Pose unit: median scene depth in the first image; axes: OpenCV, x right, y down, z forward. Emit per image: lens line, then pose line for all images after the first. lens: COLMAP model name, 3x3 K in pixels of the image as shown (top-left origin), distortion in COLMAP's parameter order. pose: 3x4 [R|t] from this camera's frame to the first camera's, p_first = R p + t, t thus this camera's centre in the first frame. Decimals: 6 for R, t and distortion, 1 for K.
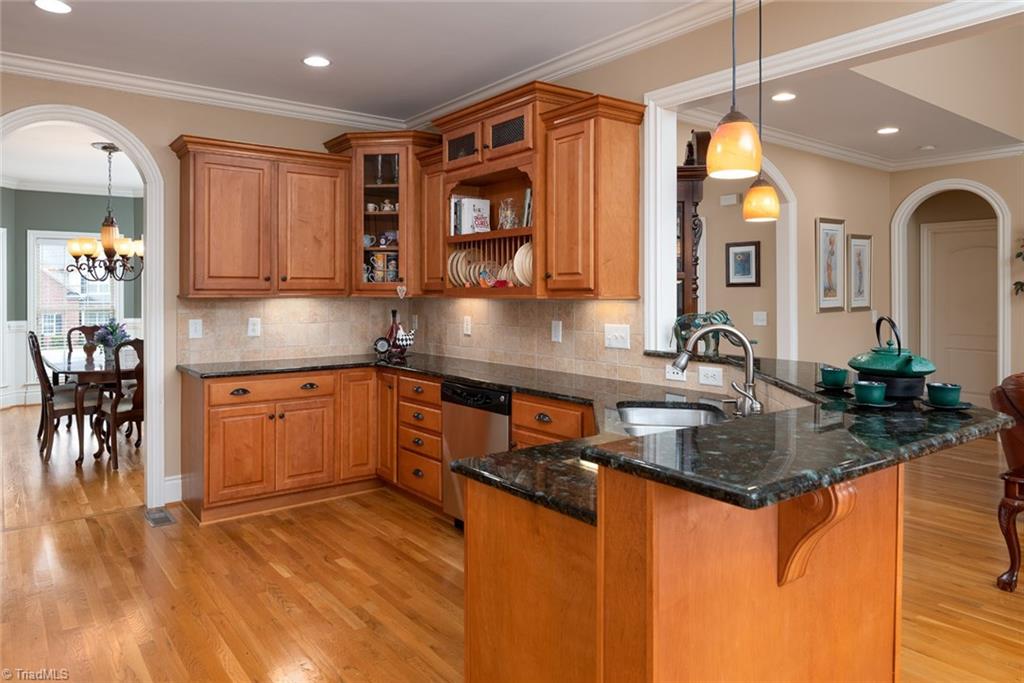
lens RADIAL K [[688.6, 0, 510.3], [0, 688.6, 344.2], [0, 0, 1]] dist [0.002970, -0.000180]
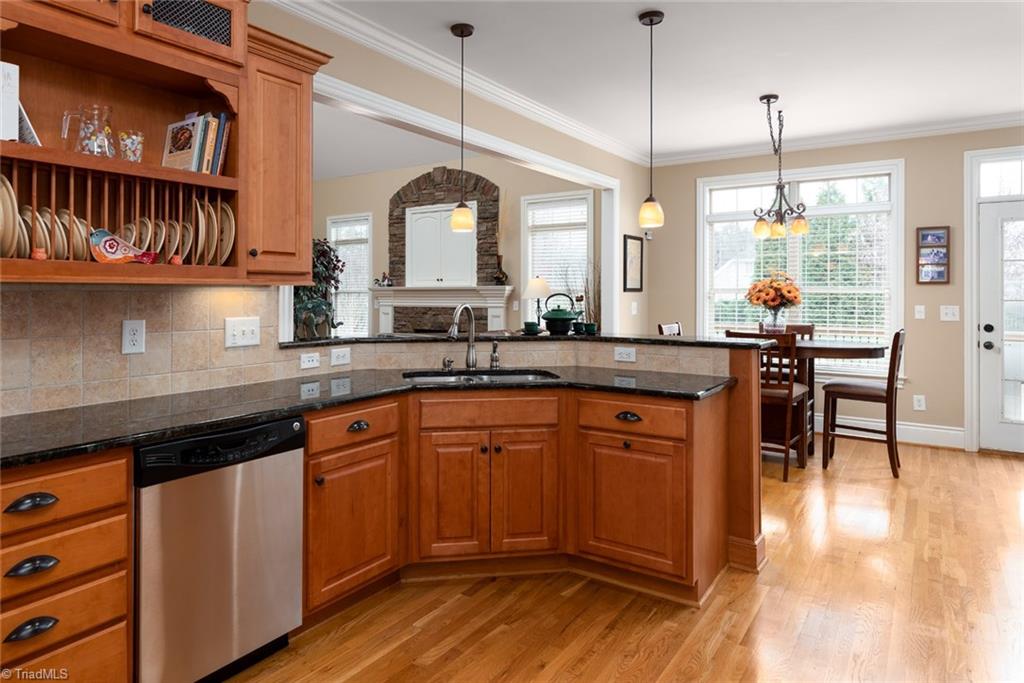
lens RADIAL K [[625.9, 0, 508.4], [0, 625.9, 336.7], [0, 0, 1]] dist [-0.004629, -0.000303]
pose [[-0.315978, -0.072870, 0.945964, -0.645339], [0.068222, 0.992720, 0.099260, -0.057666], [-0.946310, 0.095899, -0.308707, 0.937745]]
